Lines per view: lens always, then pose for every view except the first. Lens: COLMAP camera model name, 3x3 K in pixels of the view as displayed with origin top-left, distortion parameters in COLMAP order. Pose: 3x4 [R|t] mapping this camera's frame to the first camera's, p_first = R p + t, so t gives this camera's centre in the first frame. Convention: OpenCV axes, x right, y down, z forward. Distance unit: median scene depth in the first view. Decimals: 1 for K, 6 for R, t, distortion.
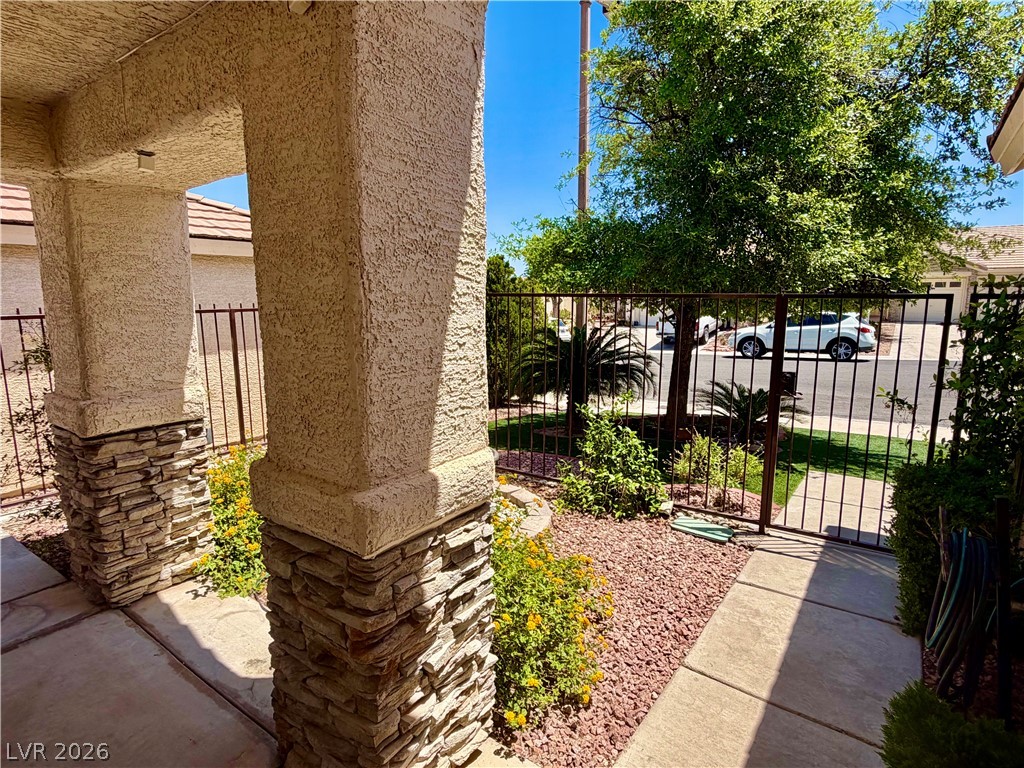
lens RADIAL K [[551.9, 0, 505.3], [0, 551.9, 375.2], [0, 0, 1]] dist [-0.000493, 0.000793]
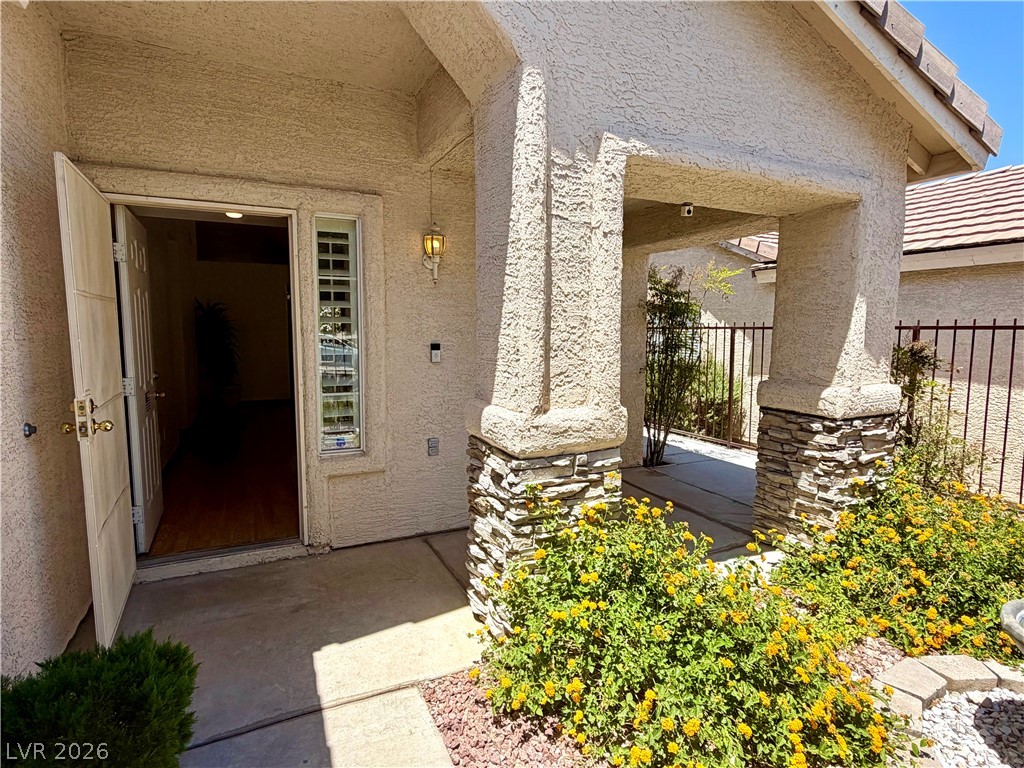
lens RADIAL K [[551.9, 0, 512.7], [0, 551.9, 382.5], [0, 0, 1]] dist [-0.000493, 0.000793]
pose [[-0.456765, 0.090920, -0.884929, 0.643013], [-0.132150, 0.976791, 0.168569, -0.083704], [0.879717, 0.193940, -0.434149, 0.924974]]
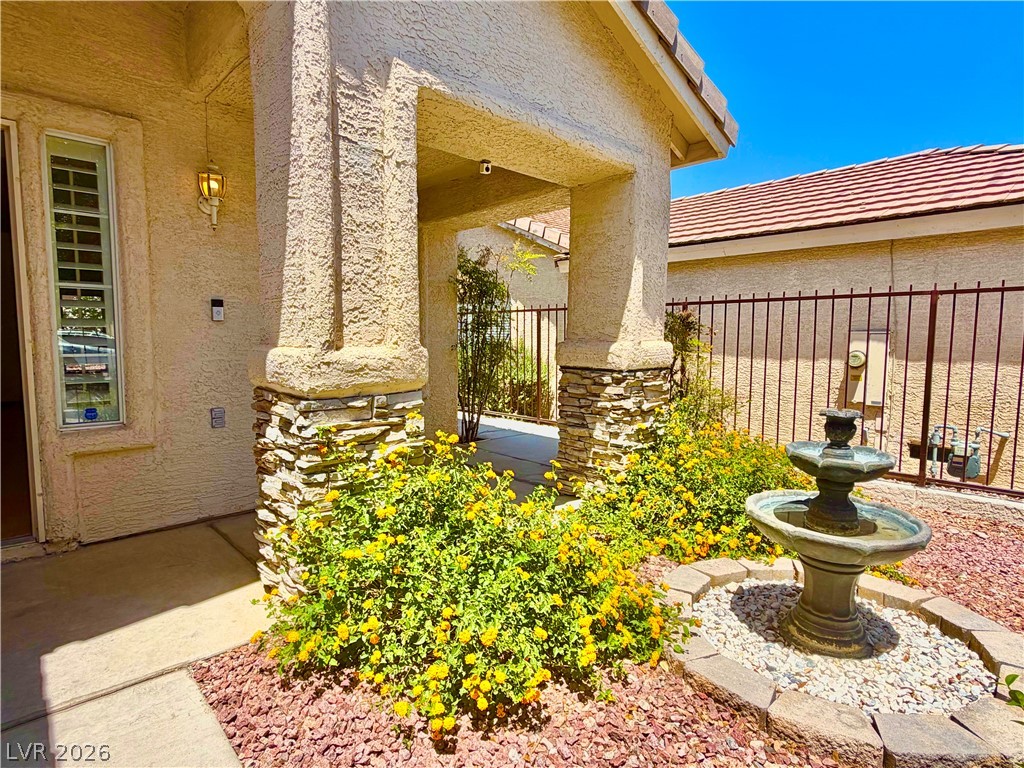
lens RADIAL K [[551.9, 0, 509.2], [0, 551.9, 381.4], [0, 0, 1]] dist [-0.000493, 0.000793]
pose [[-0.162160, 0.085697, -0.983036, 0.613877], [-0.148446, 0.982766, 0.110160, 0.010570], [0.975535, 0.163792, -0.146644, 0.966343]]
